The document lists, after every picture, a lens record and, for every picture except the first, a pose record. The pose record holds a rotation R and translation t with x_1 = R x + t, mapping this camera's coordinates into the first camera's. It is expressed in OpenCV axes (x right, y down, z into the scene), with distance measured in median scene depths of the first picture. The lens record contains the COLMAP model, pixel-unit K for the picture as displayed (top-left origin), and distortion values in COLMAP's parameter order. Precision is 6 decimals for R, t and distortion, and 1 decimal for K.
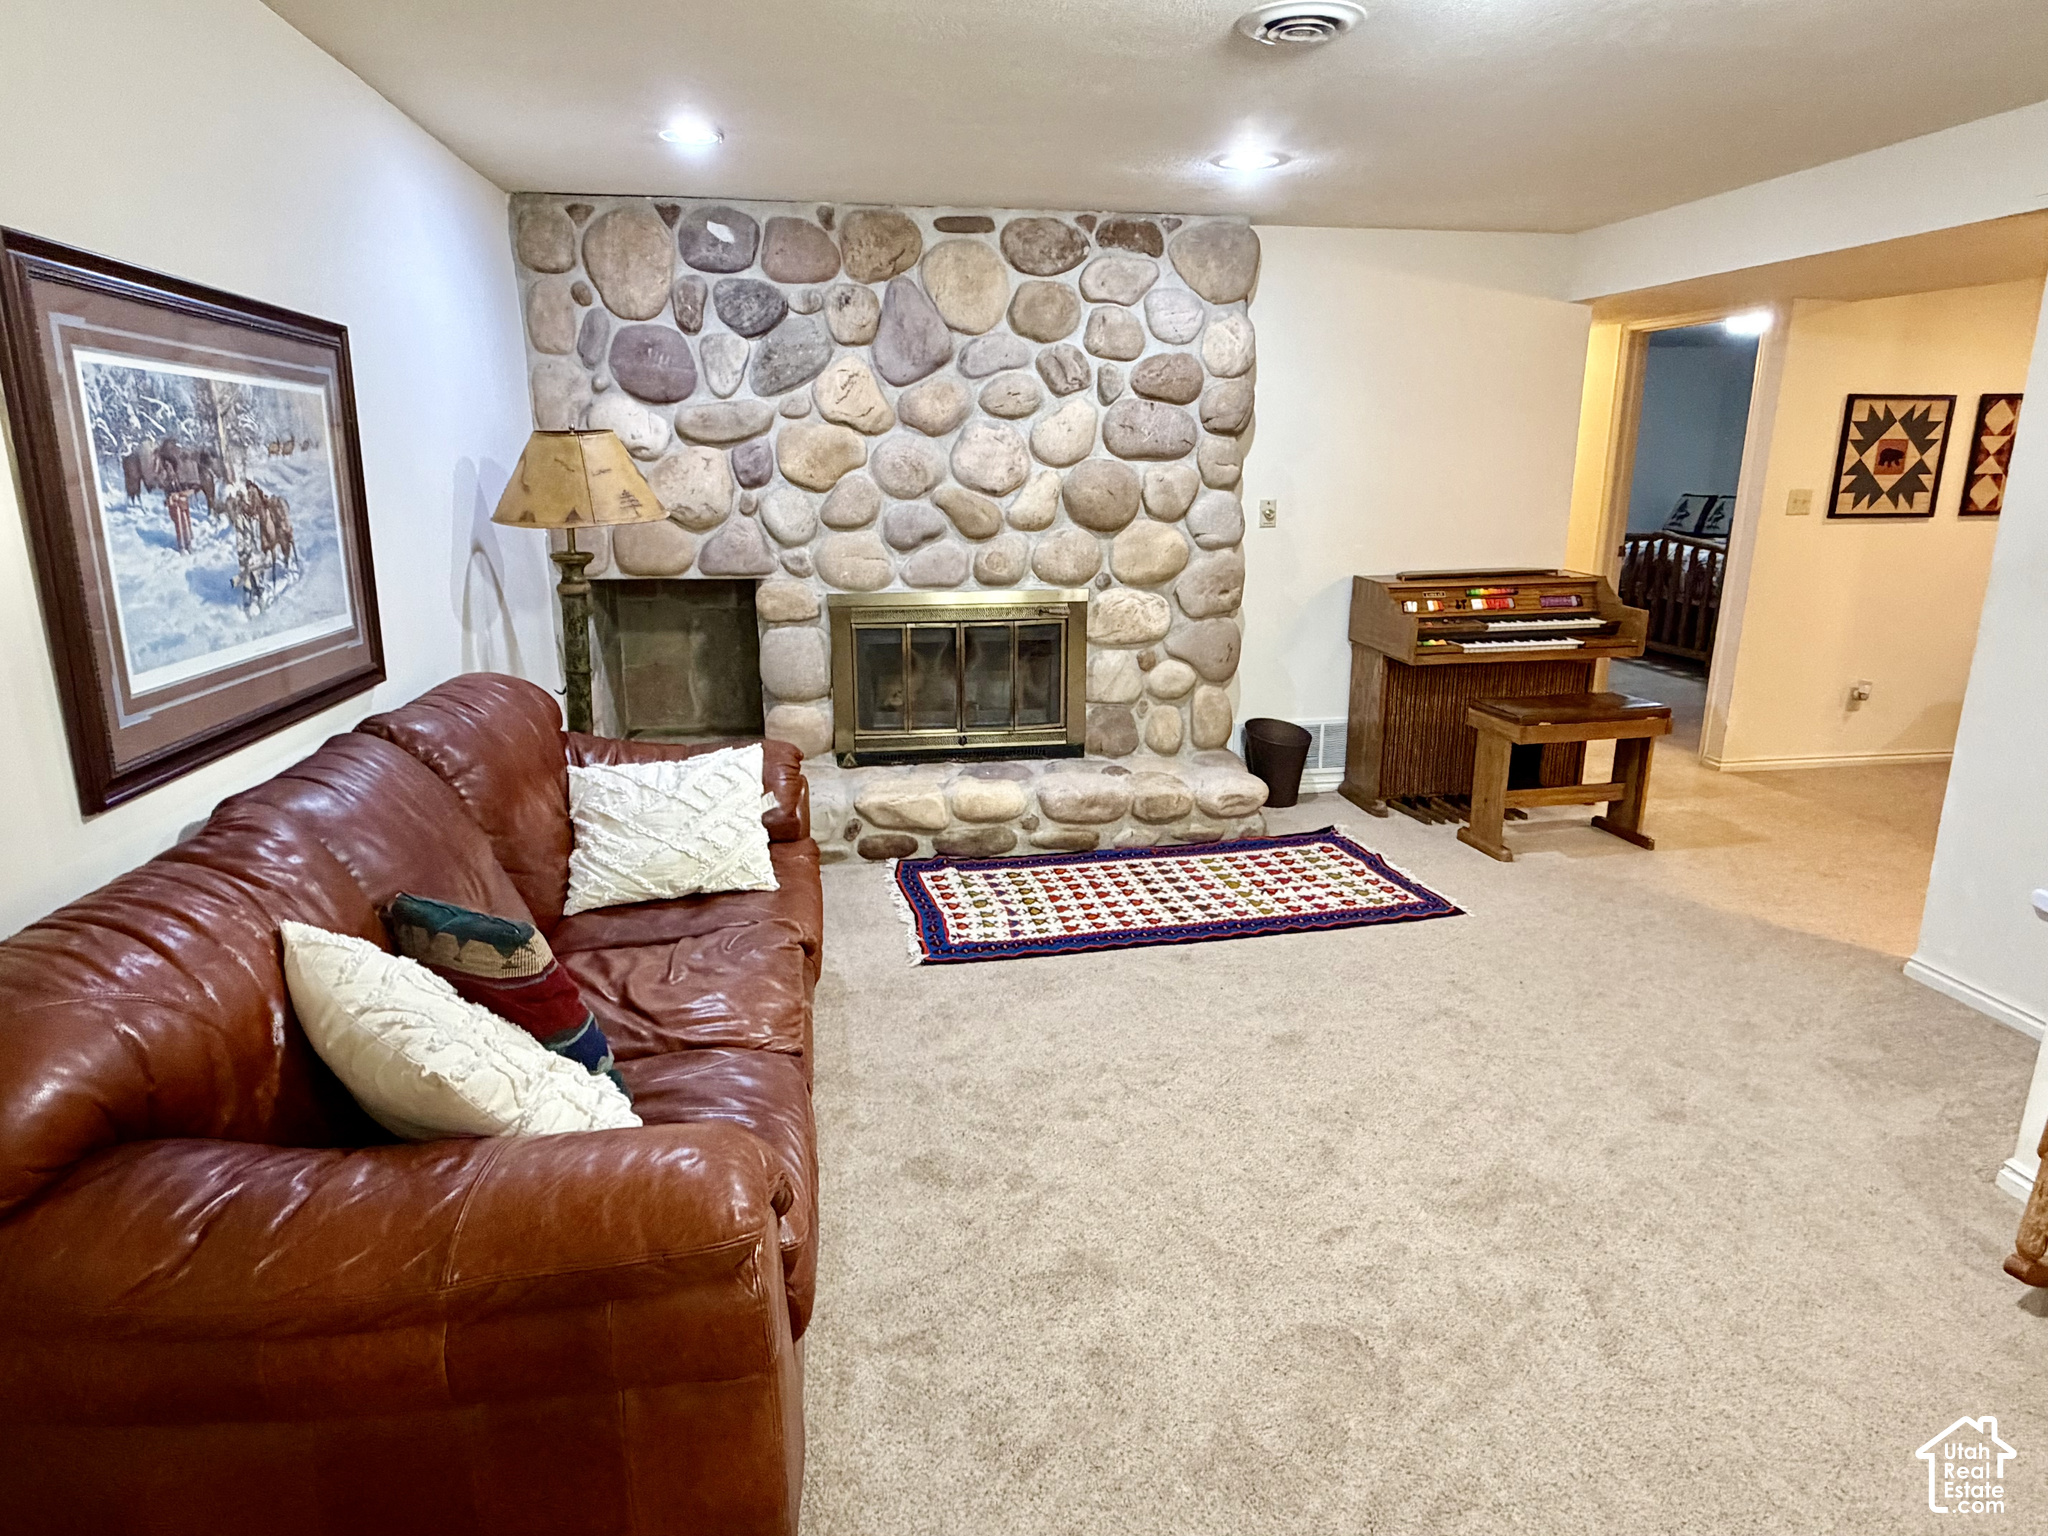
lens RADIAL K [[1190.0, 0, 1025.4], [0, 1190.0, 764.2], [0, 0, 1]] dist [0.000596, 0.000069]
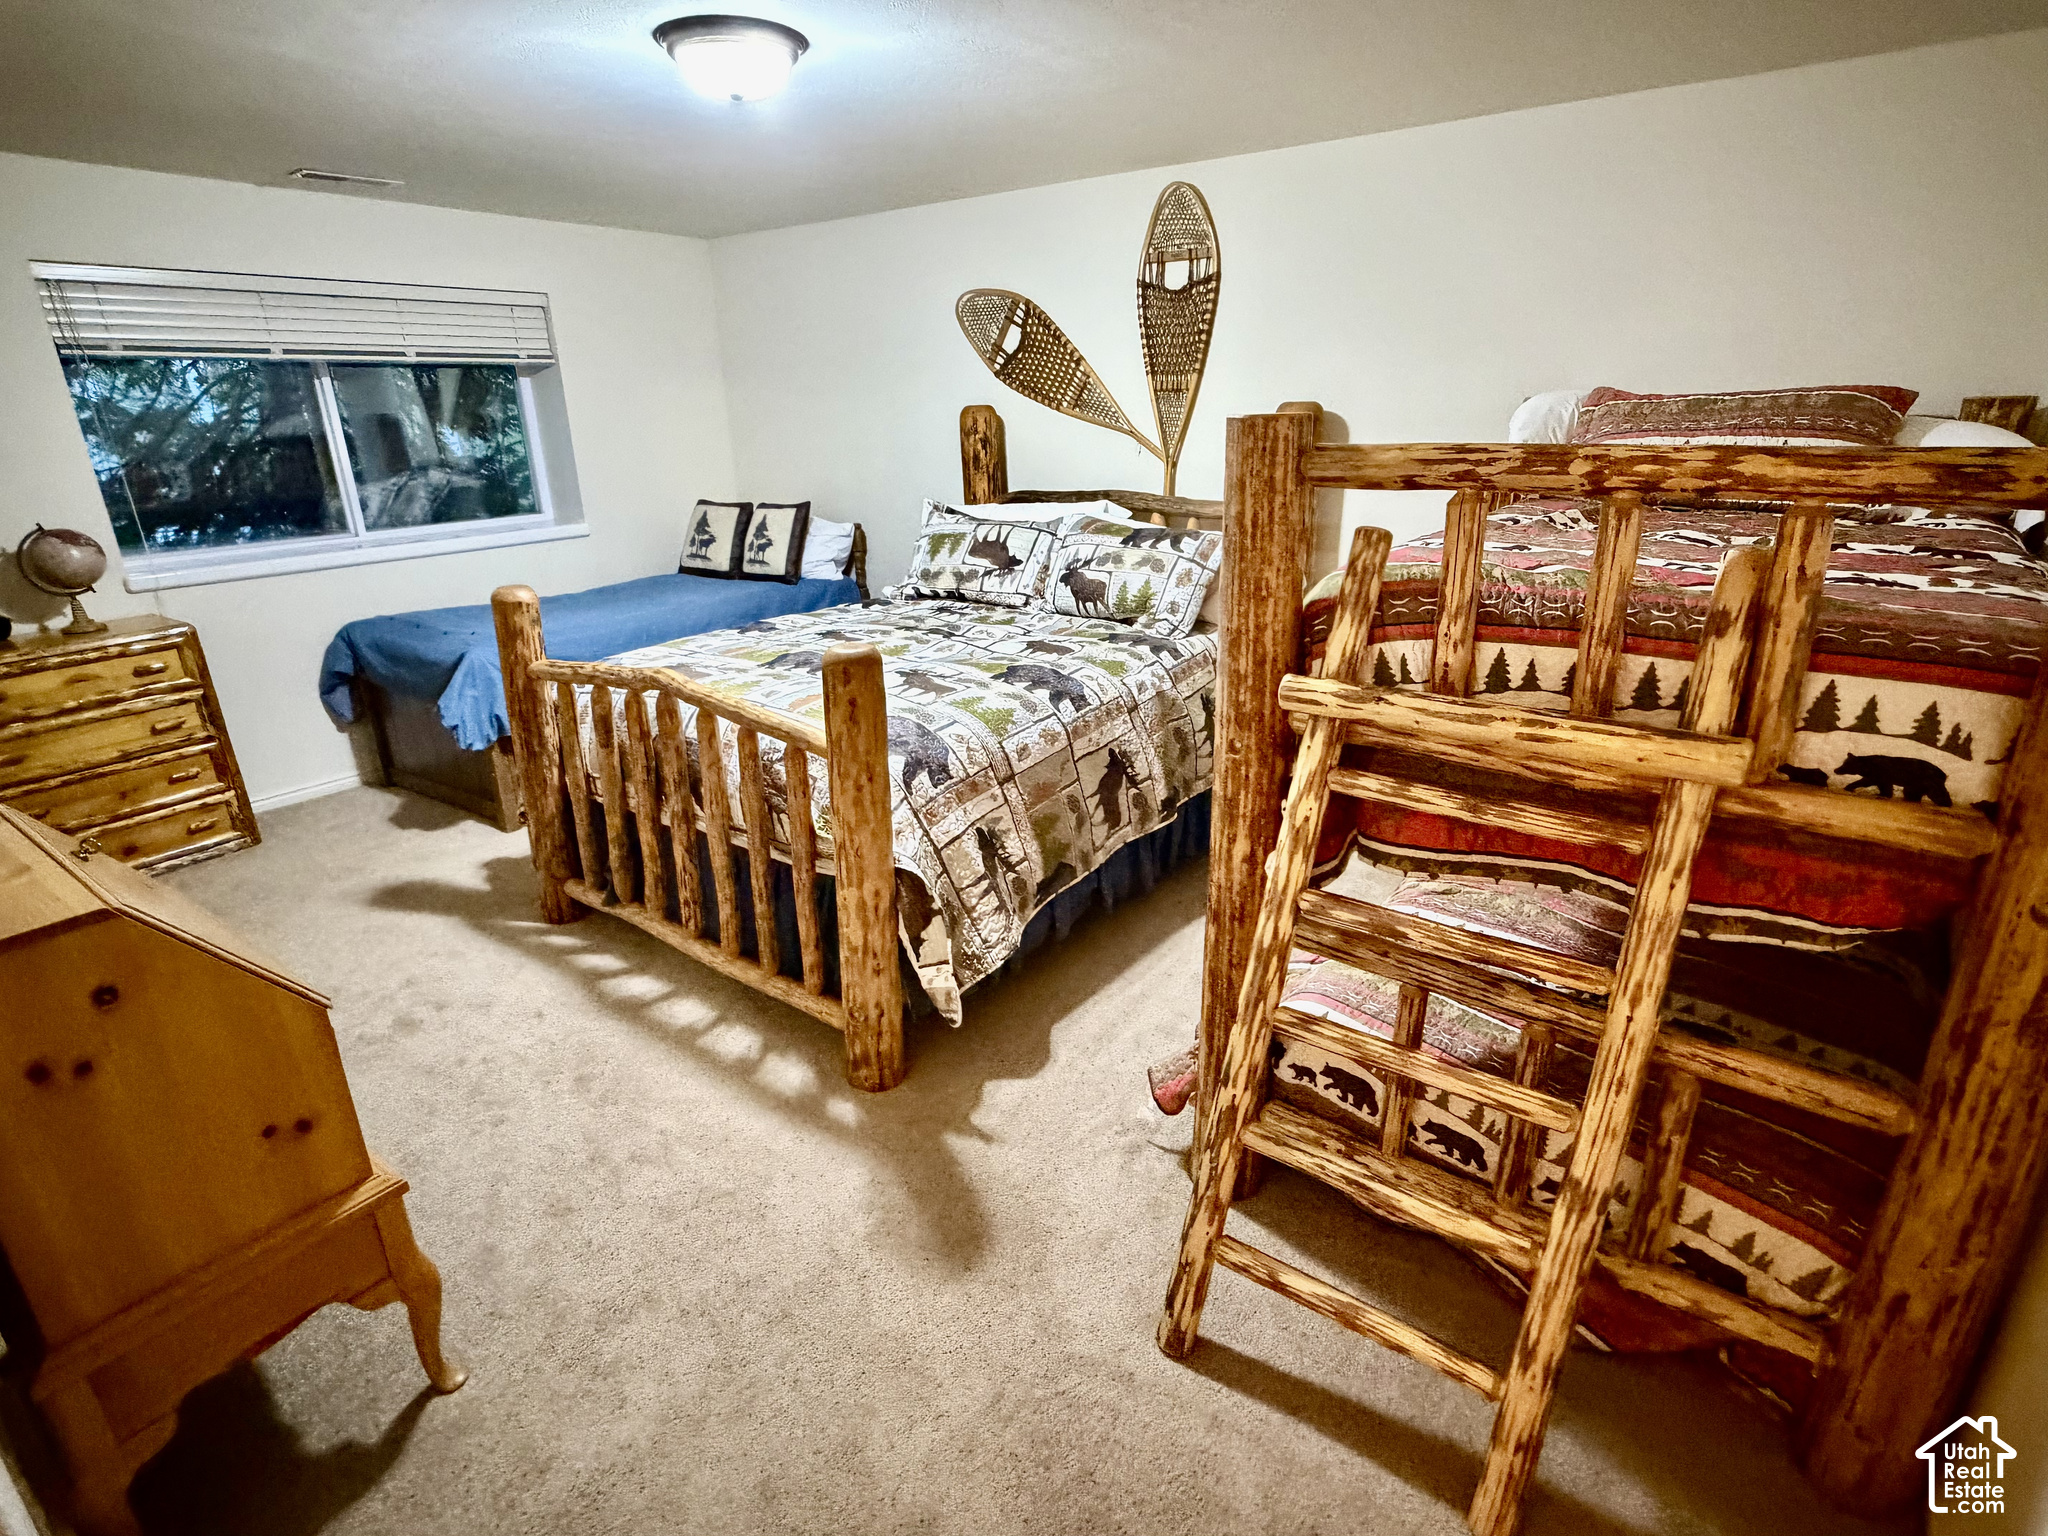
lens RADIAL K [[996.6, 0, 1025.9], [0, 996.6, 764.8], [0, 0, 1]] dist [0.003517, -0.001293]
pose [[0.708433, -0.253013, 0.658868, 0.330409], [0.192555, 0.967407, 0.164456, -0.159207], [-0.679003, 0.010362, 0.734063, 0.565668]]
